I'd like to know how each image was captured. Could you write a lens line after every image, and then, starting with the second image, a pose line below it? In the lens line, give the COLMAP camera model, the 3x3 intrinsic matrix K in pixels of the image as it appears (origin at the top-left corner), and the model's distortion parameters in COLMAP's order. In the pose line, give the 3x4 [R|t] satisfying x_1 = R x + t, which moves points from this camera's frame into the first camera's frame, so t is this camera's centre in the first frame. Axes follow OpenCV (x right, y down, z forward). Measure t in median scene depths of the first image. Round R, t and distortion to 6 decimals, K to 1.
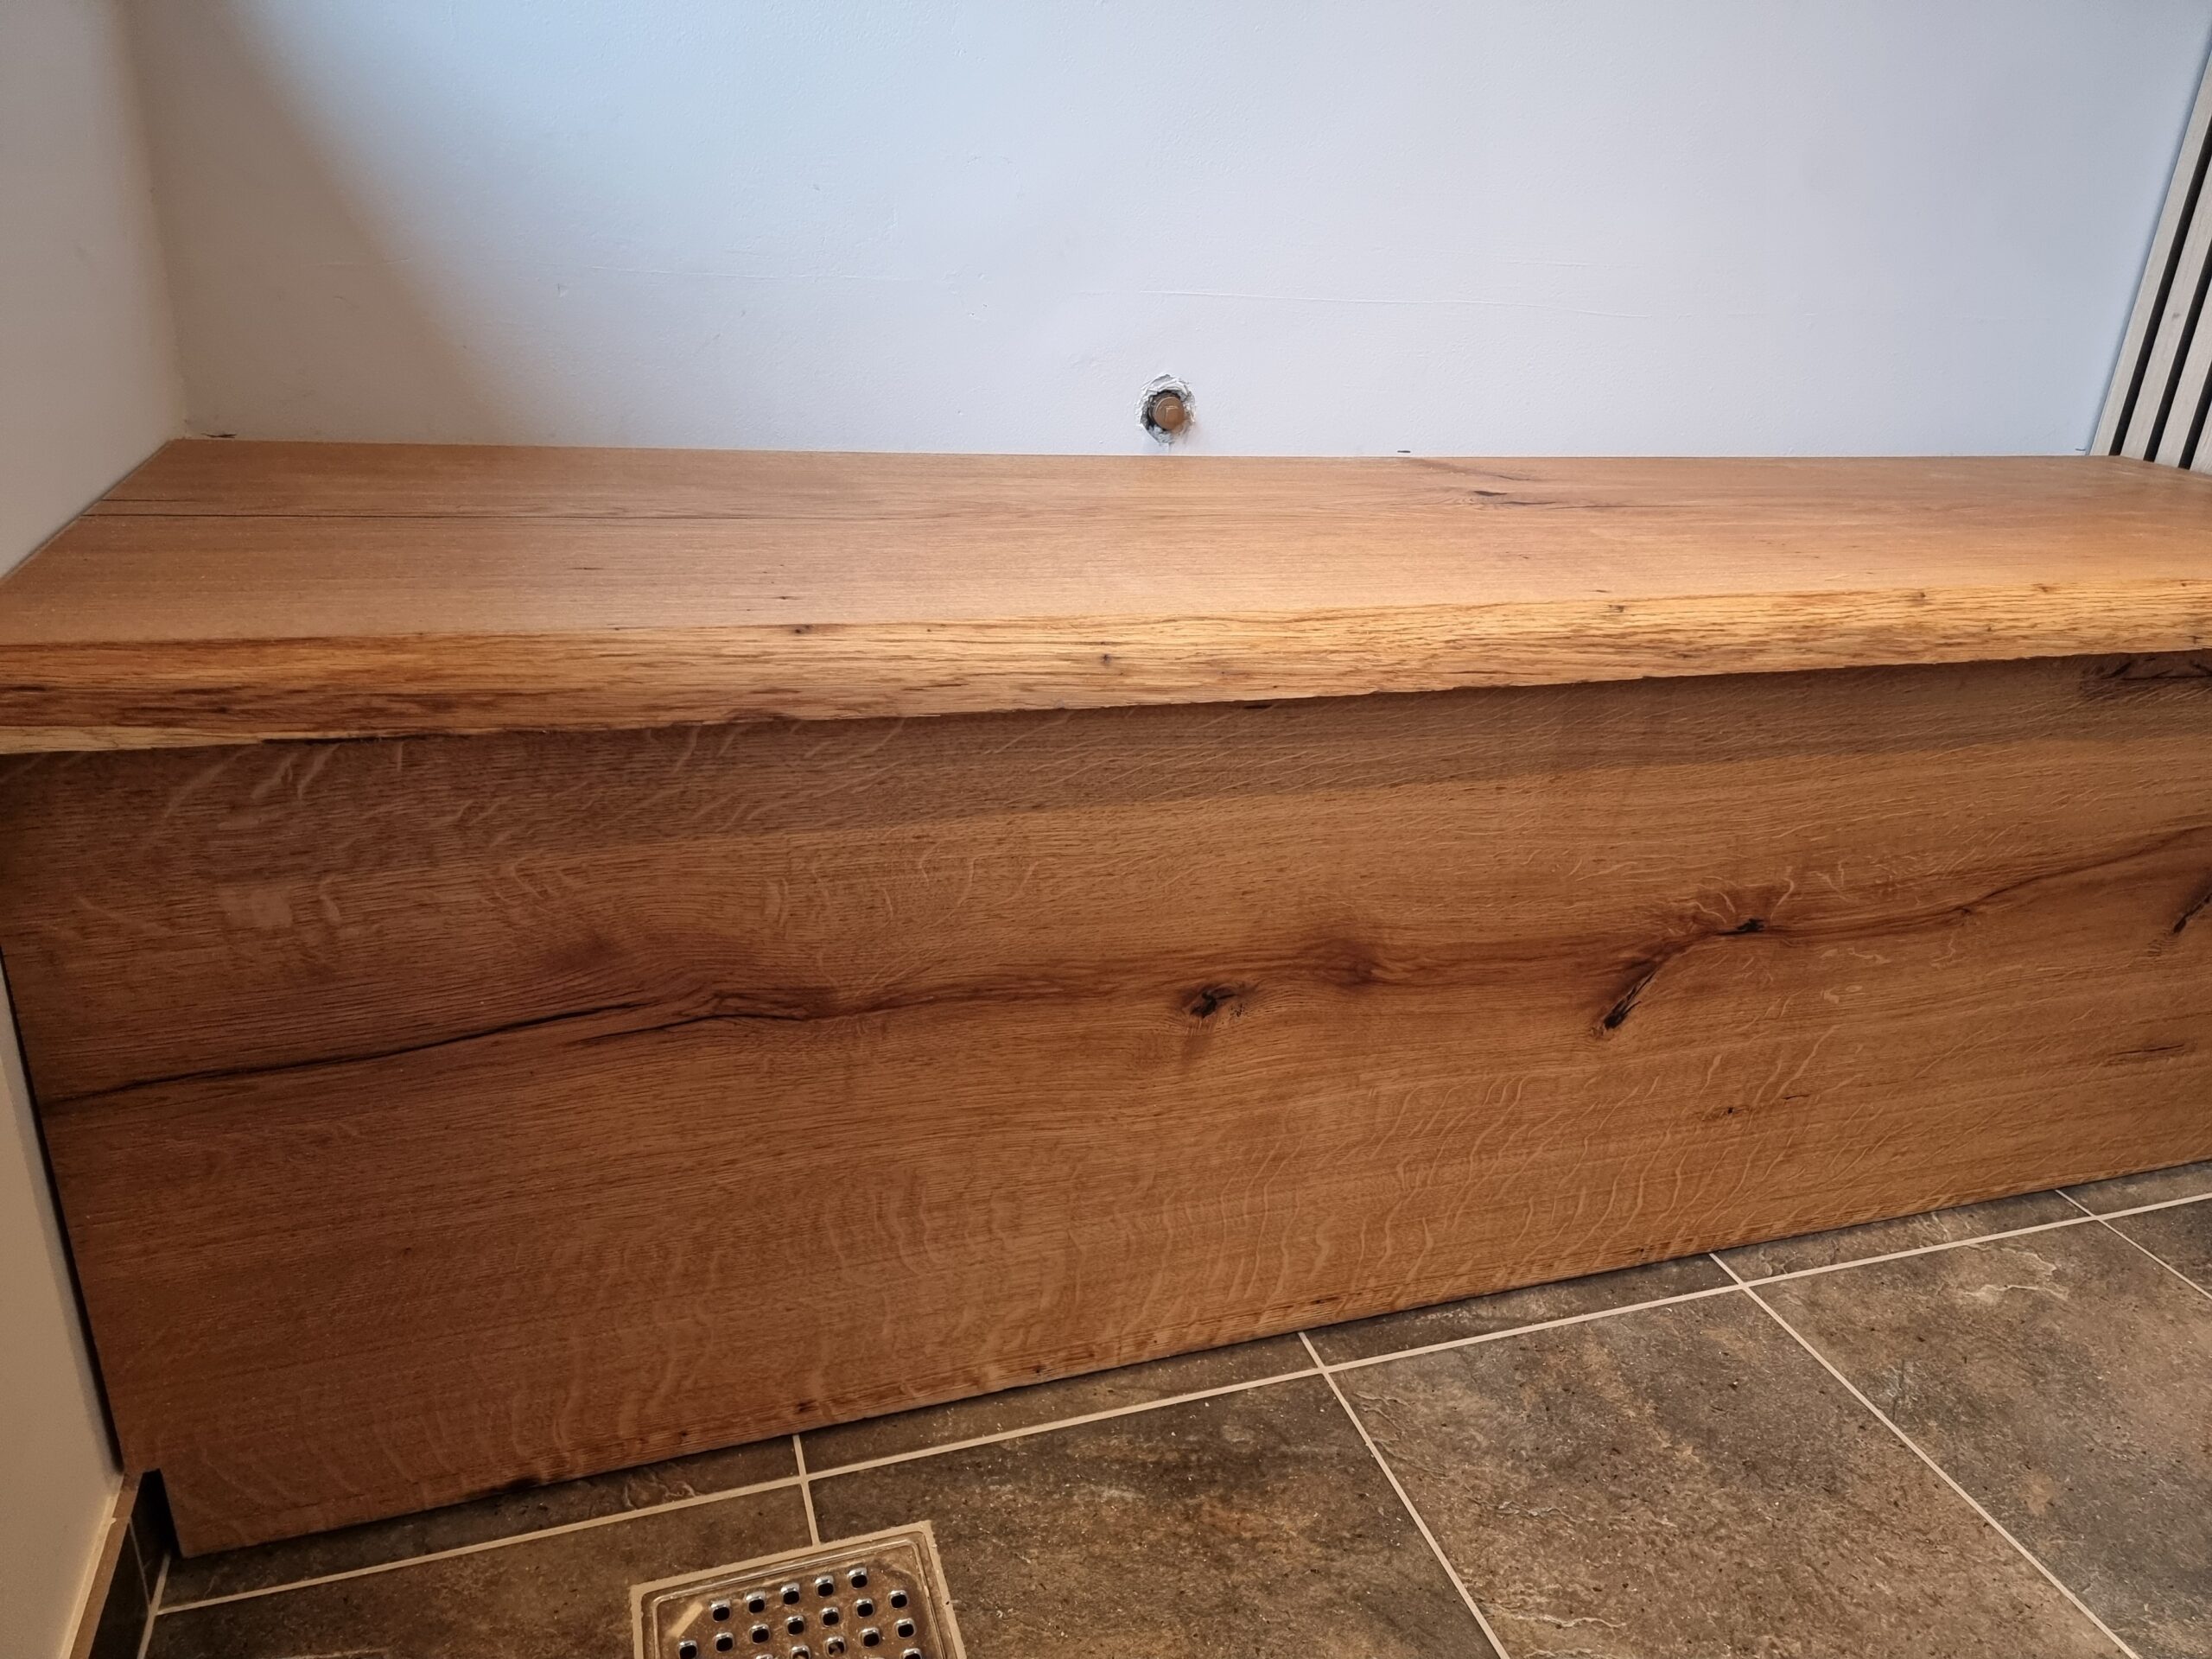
lens RADIAL K [[1535.2, 0, 1122.5], [0, 1535.2, 824.6], [0, 0, 1]] dist [0.081018, -0.062870]
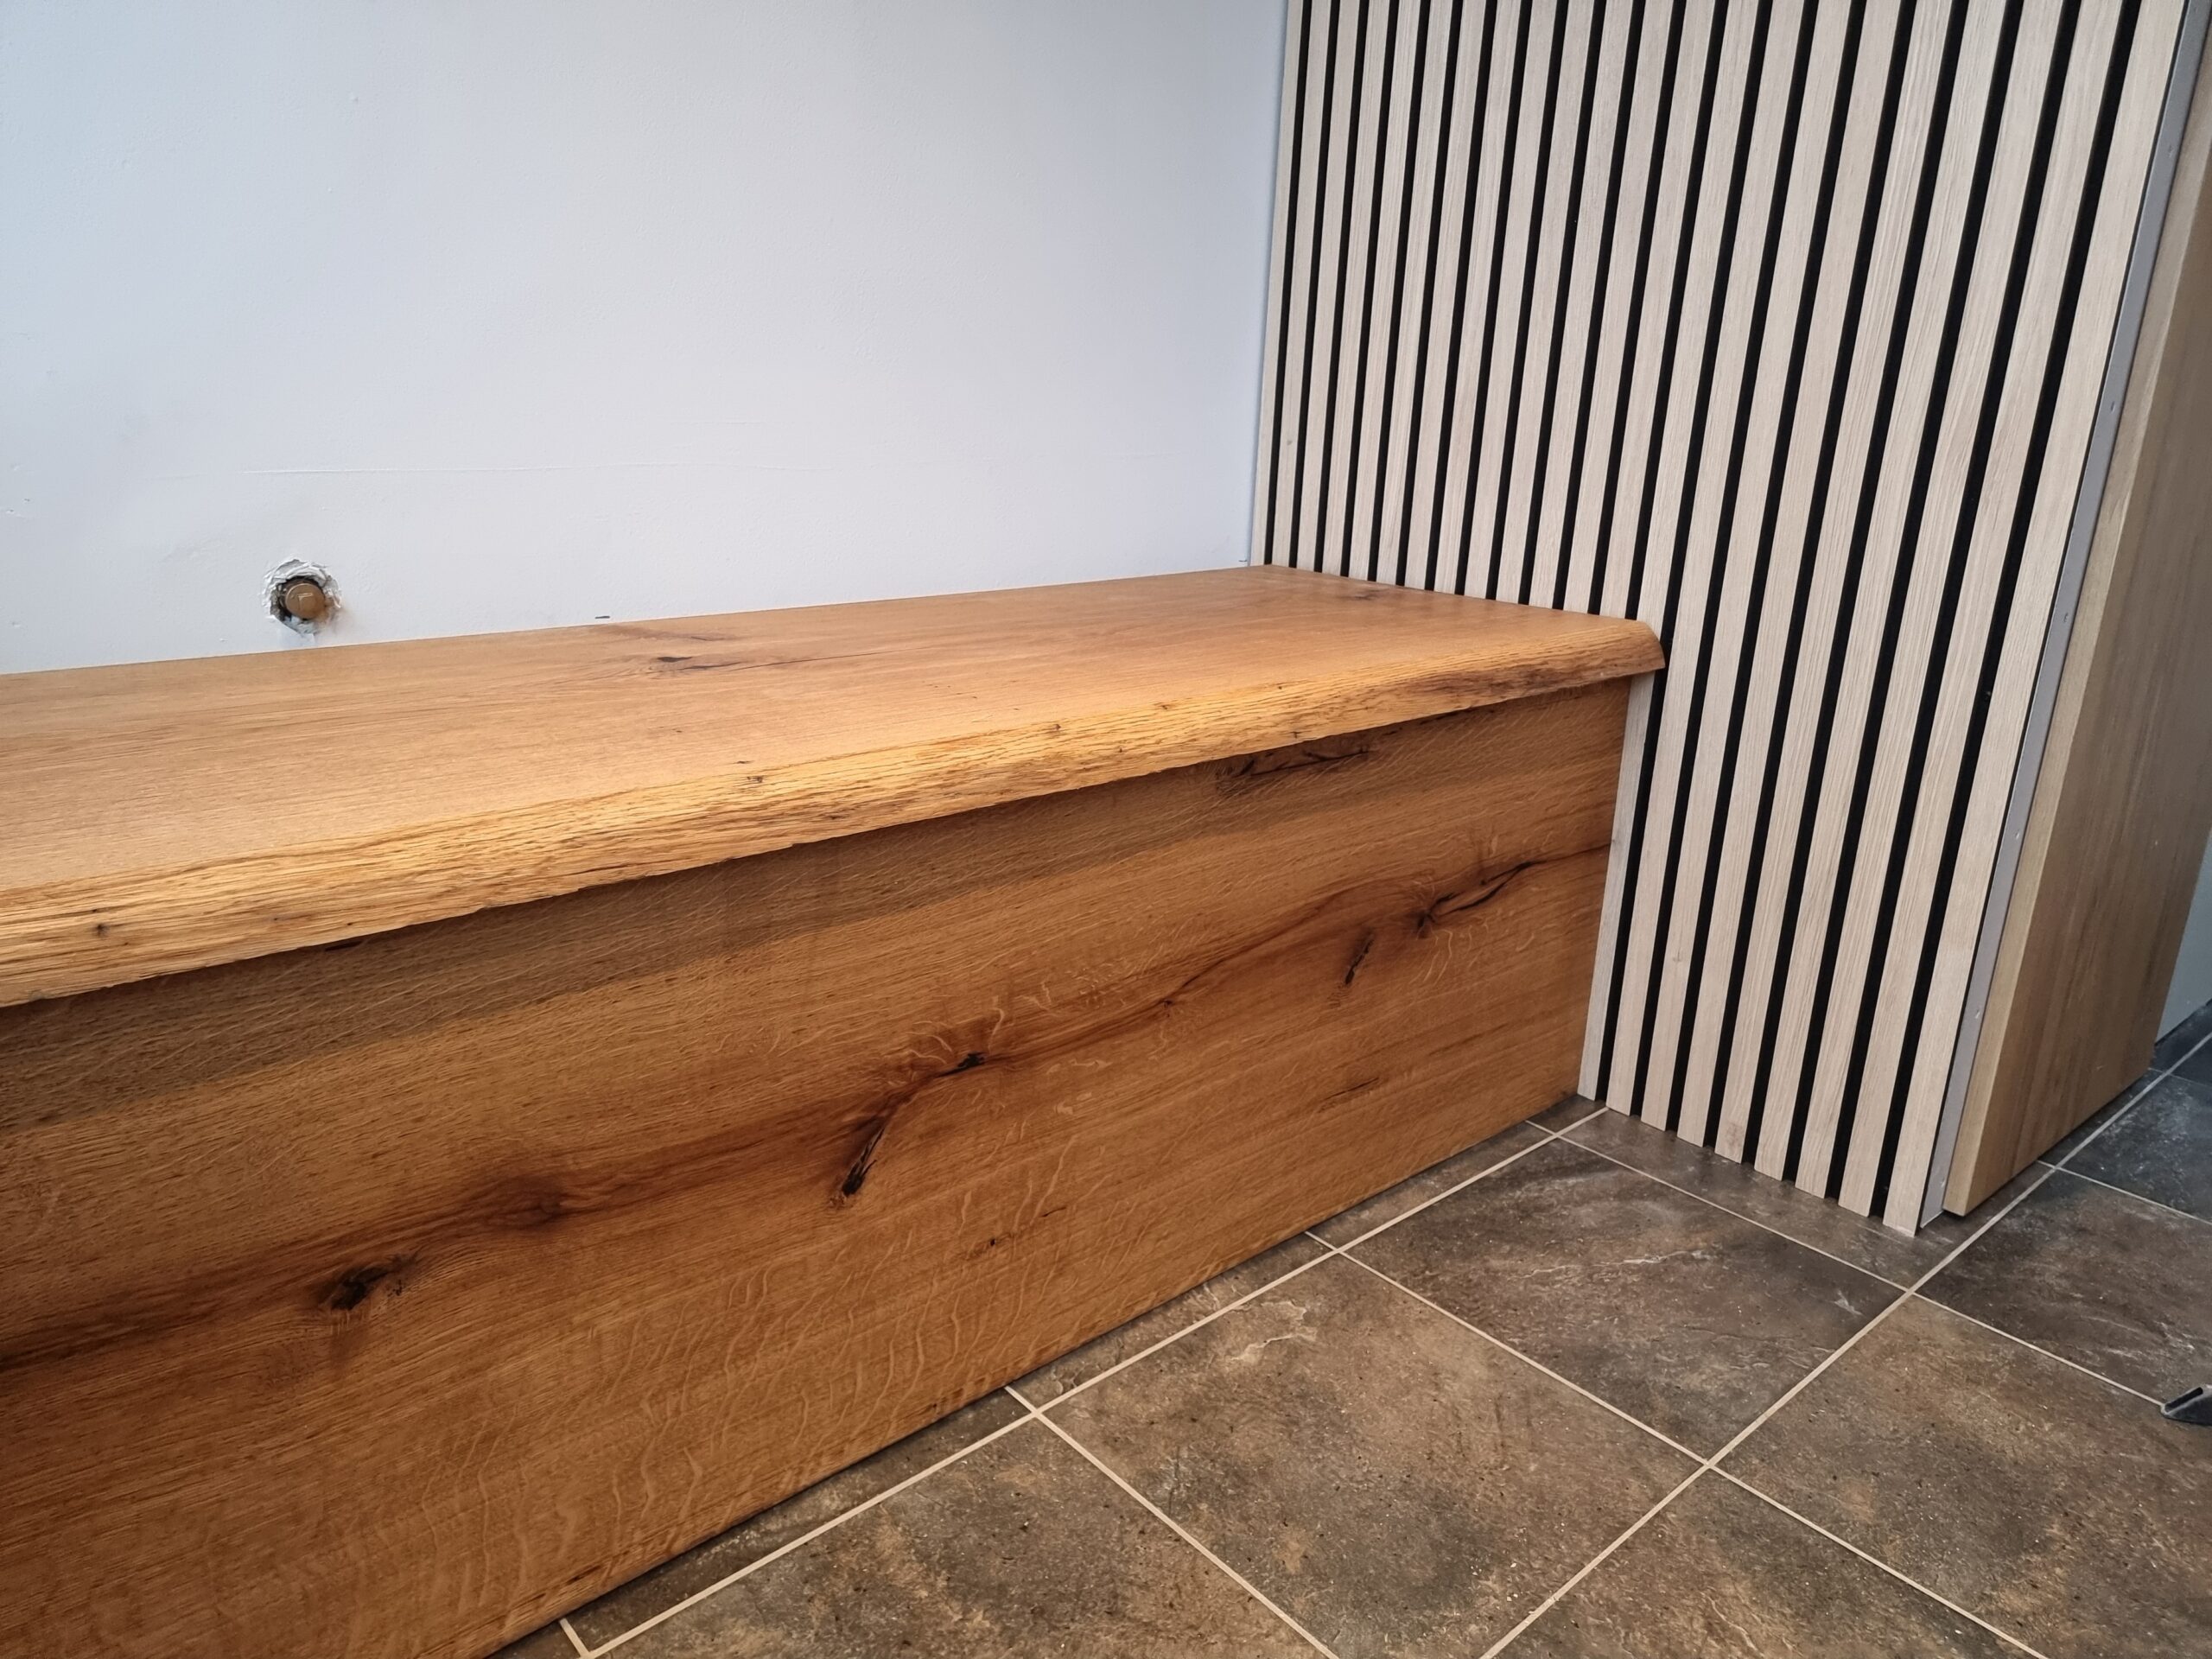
lens RADIAL K [[1532.8, 0, 1095.5], [0, 1532.8, 833.2], [0, 0, 1]] dist [0.080023, -0.066891]
pose [[0.926239, -0.143243, 0.348659, 0.157108], [0.167850, 0.984949, -0.041250, -0.027114], [-0.337503, 0.096730, 0.936341, 0.019577]]
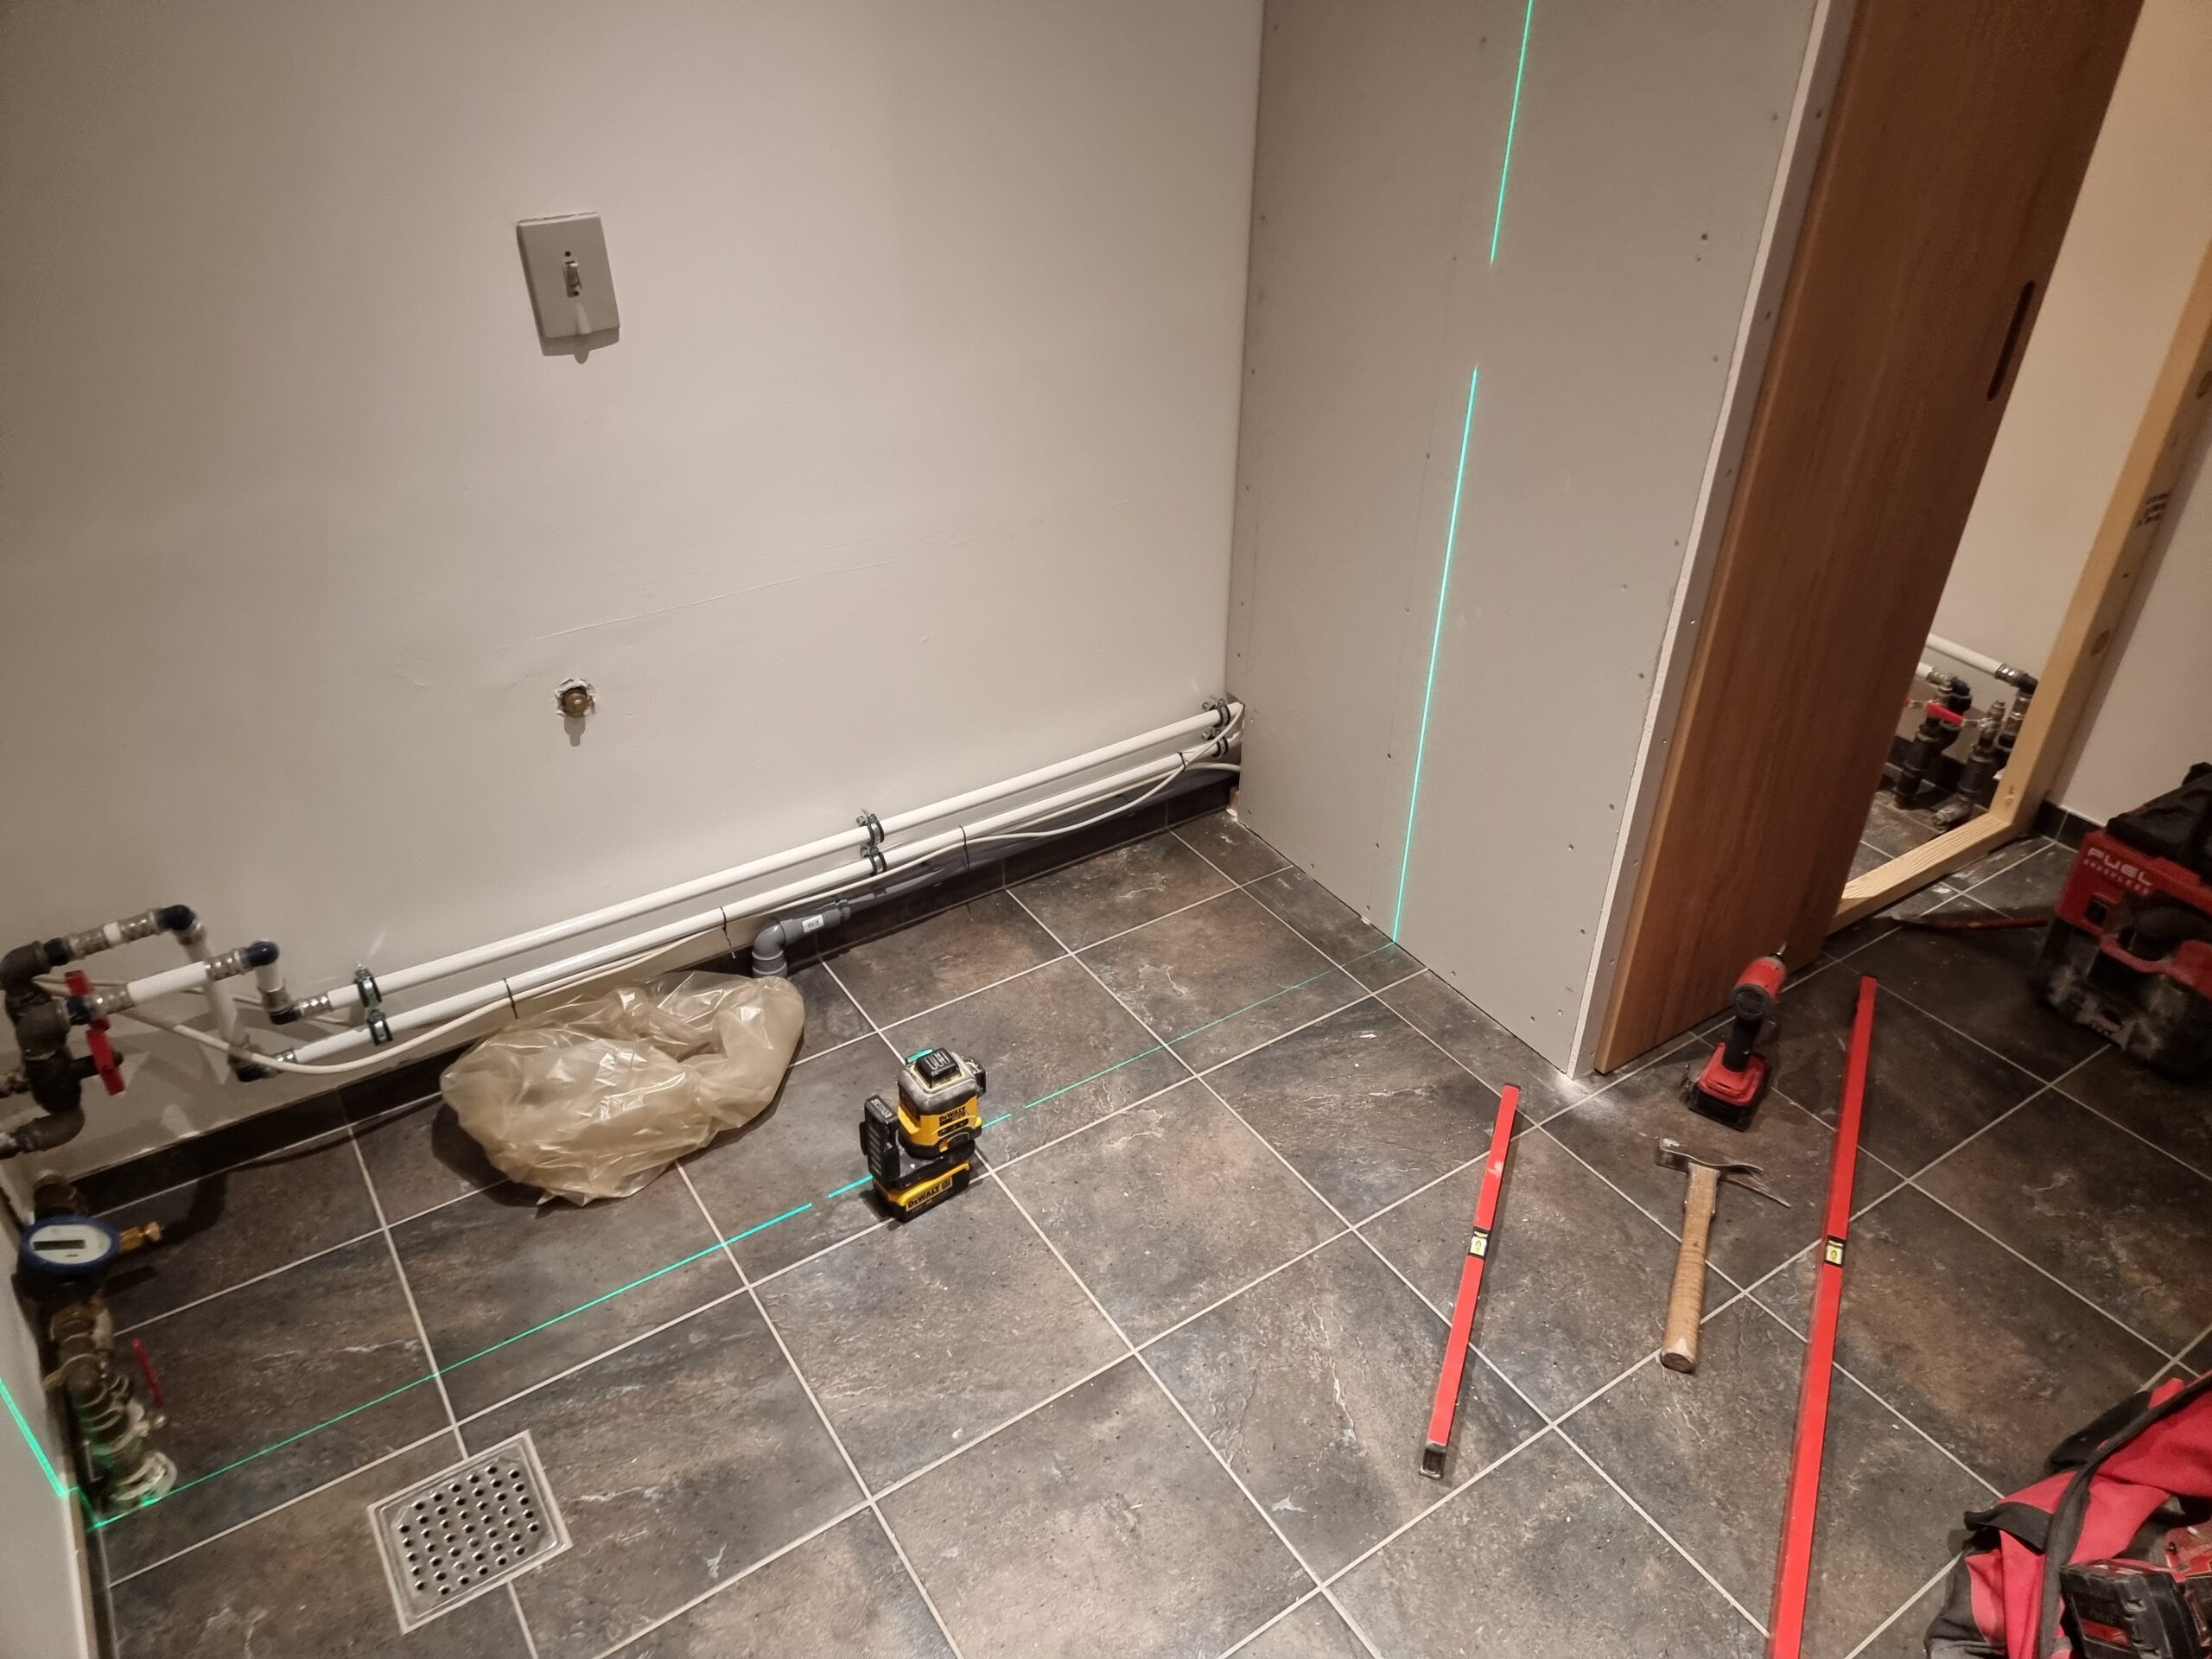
lens RADIAL K [[1520.0, 0, 1135.6], [0, 1520.0, 819.4], [0, 0, 1]] dist [0.079082, -0.056754]
pose [[0.964523, -0.180667, 0.192498, 0.327608], [0.140984, 0.968974, 0.203008, -0.504047], [-0.223202, -0.168667, 0.960069, -0.780994]]
